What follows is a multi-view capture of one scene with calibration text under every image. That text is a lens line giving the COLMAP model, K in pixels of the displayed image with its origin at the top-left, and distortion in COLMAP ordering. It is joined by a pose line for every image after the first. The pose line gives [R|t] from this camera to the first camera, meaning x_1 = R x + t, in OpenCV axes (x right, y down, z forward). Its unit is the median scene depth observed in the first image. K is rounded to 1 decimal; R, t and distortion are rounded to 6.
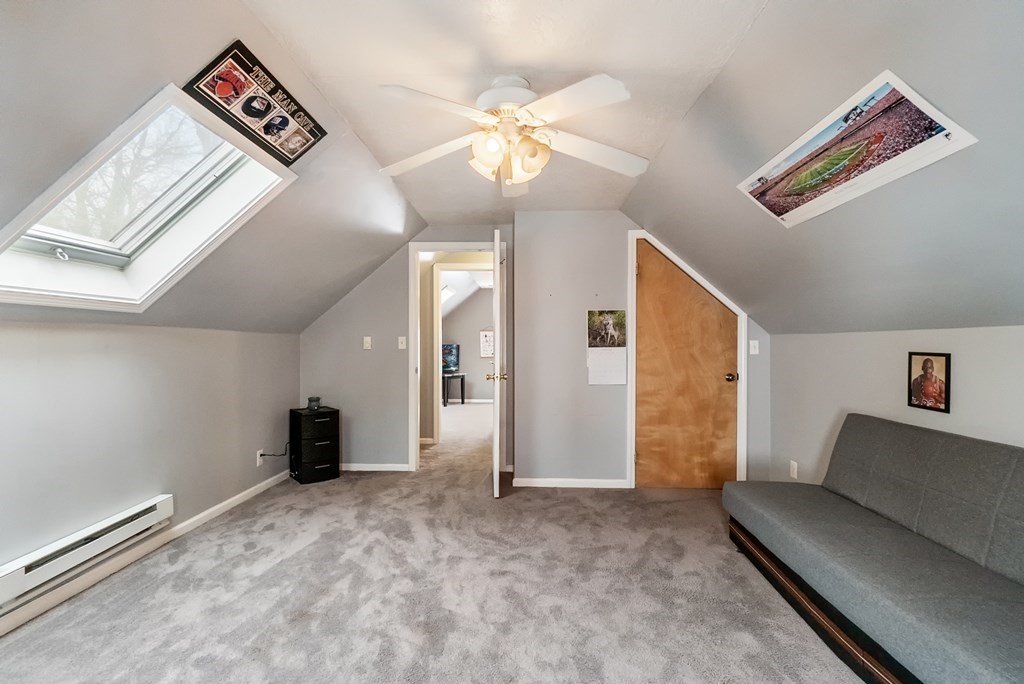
lens RADIAL K [[476.8, 0, 488.6], [0, 476.8, 346.3], [0, 0, 1]] dist [-0.001447, -0.000087]
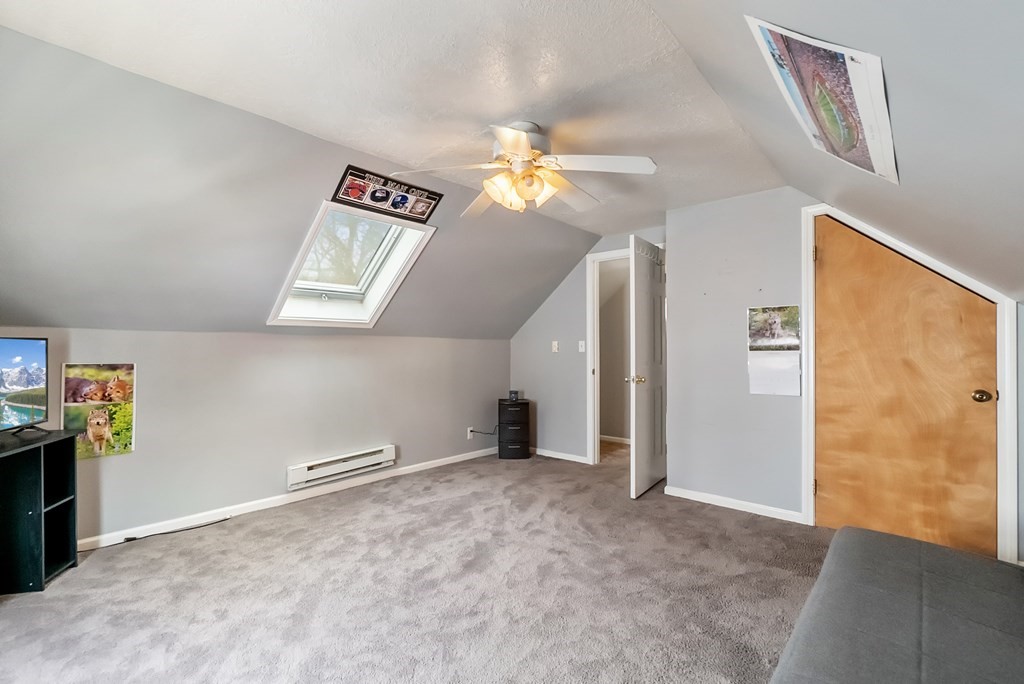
lens RADIAL K [[451.4, 0, 455.1], [0, 451.4, 347.0], [0, 0, 1]] dist [0.002078, 0.000253]
pose [[0.751049, -0.002231, -0.660243, 0.371671], [-0.003120, 0.999971, -0.006928, 0.003065], [0.660239, 0.007264, 0.751020, 0.027822]]
